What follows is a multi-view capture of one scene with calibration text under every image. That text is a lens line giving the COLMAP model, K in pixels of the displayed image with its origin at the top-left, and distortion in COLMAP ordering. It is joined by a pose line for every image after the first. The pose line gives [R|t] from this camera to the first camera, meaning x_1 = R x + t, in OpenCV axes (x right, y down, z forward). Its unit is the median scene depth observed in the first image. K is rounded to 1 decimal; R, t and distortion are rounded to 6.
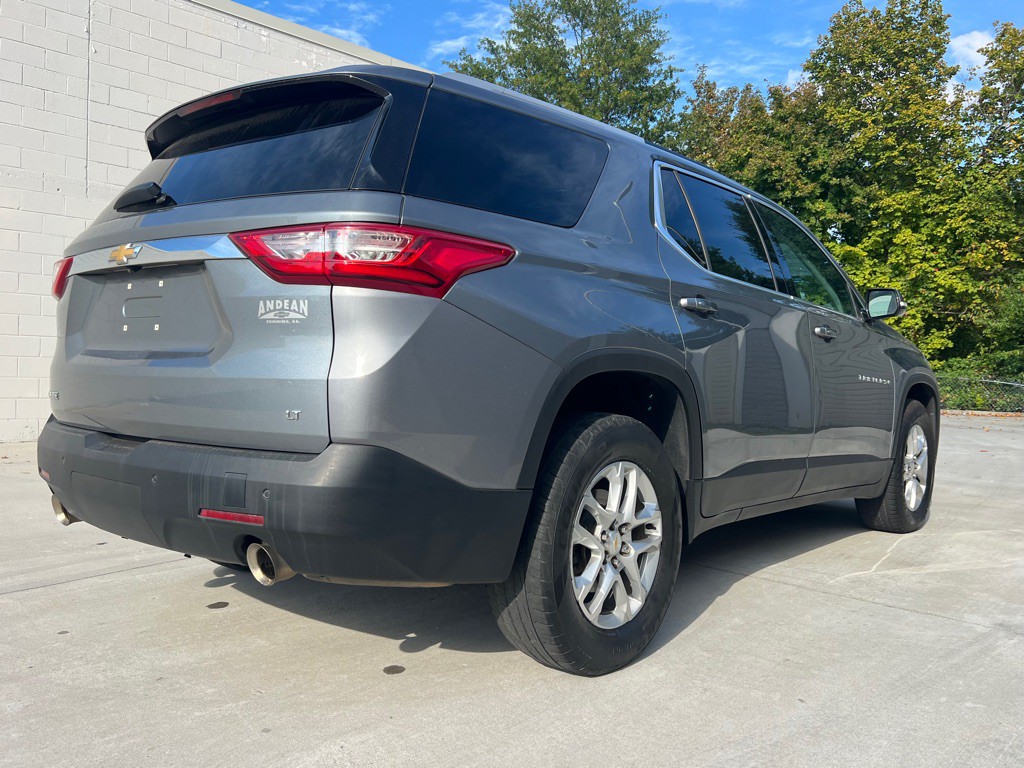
lens RADIAL K [[870.5, 0, 552.5], [0, 870.5, 374.5], [0, 0, 1]] dist [0.050635, -0.072855]
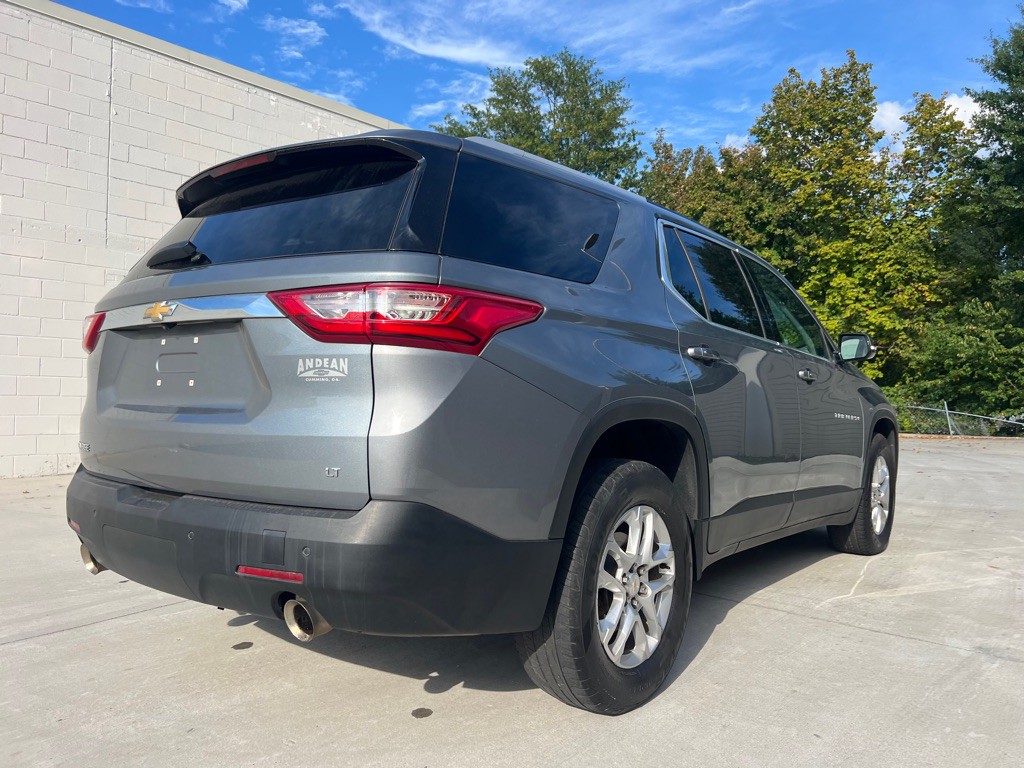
lens RADIAL K [[779.0, 0, 559.1], [0, 779.0, 381.2], [0, 0, 1]] dist [0.041812, -0.050736]
pose [[0.999078, -0.006024, 0.042511, -0.050770], [0.007157, 0.999622, -0.026556, -0.023083], [-0.042335, 0.026836, 0.998743, 0.057132]]
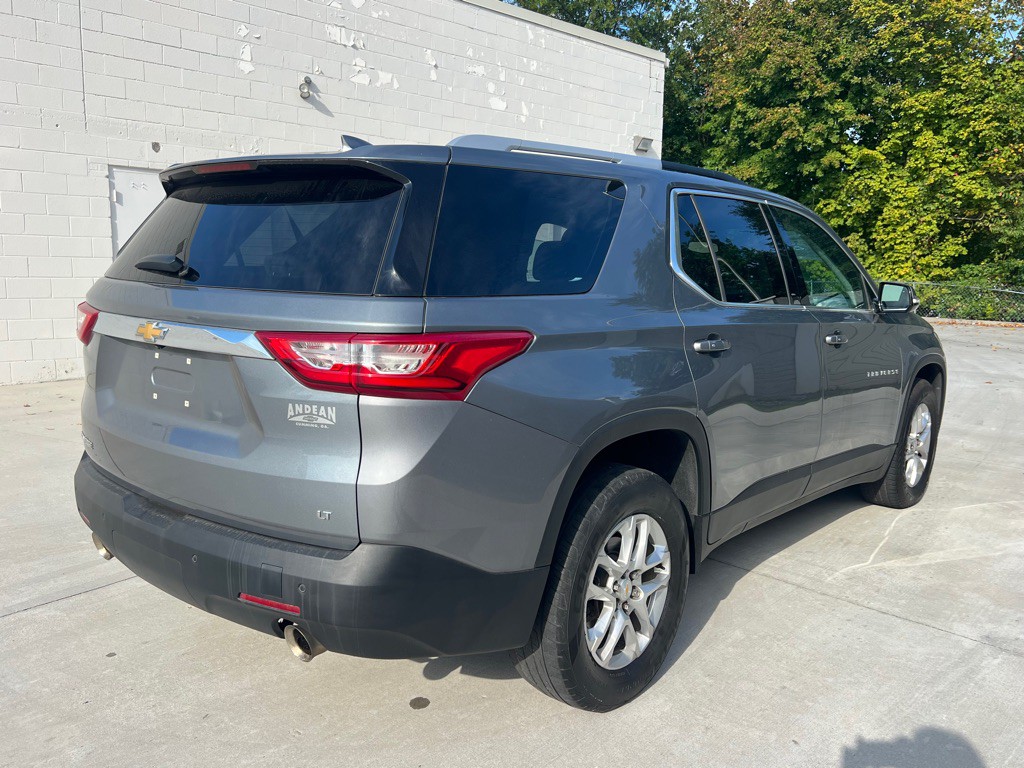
lens RADIAL K [[870.5, 0, 547.7], [0, 870.5, 393.7], [0, 0, 1]] dist [0.050635, -0.072855]
pose [[0.999915, 0.007007, -0.010964, -0.011853], [-0.005335, 0.989322, 0.145652, -0.176915], [0.011867, -0.145581, 0.989275, -0.012168]]
